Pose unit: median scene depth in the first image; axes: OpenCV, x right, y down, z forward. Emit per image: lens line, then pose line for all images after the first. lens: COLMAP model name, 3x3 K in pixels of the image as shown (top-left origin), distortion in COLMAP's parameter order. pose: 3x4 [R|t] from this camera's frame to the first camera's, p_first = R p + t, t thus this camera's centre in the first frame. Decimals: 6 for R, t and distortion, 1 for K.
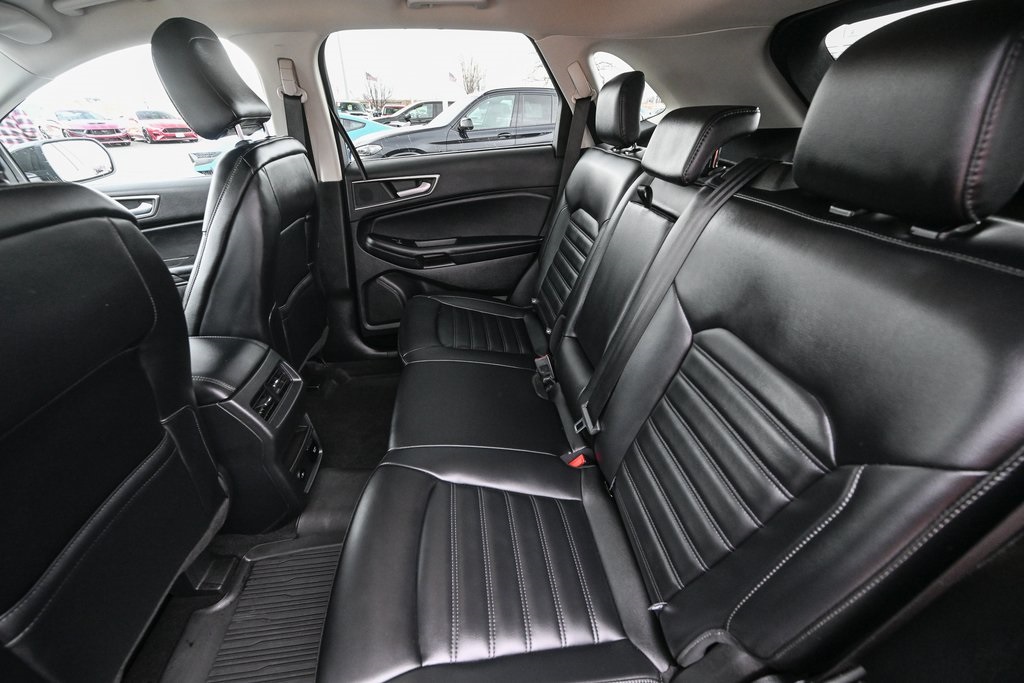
lens RADIAL K [[399.5, 0, 499.0], [0, 399.5, 336.8], [0, 0, 1]] dist [-0.000190, -0.001226]
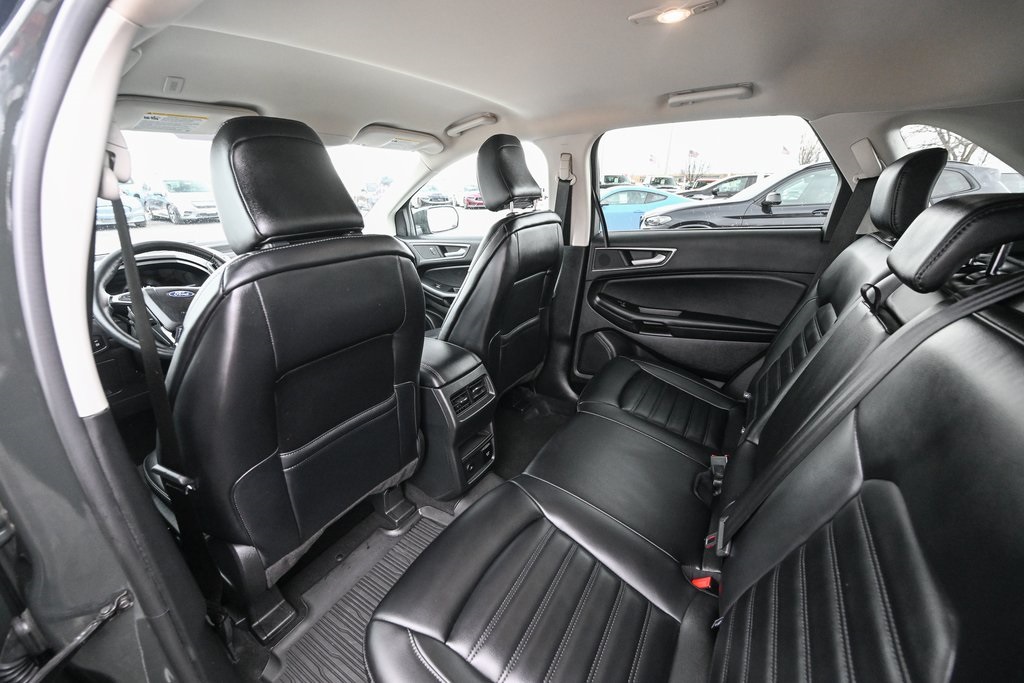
lens RADIAL K [[399.5, 0, 508.9], [0, 399.5, 337.8], [0, 0, 1]] dist [-0.000190, -0.001226]
pose [[0.776230, 0.220042, -0.590803, 0.186084], [-0.303700, 0.951725, -0.044552, -0.014036], [0.552479, 0.214009, 0.805585, -0.014036]]
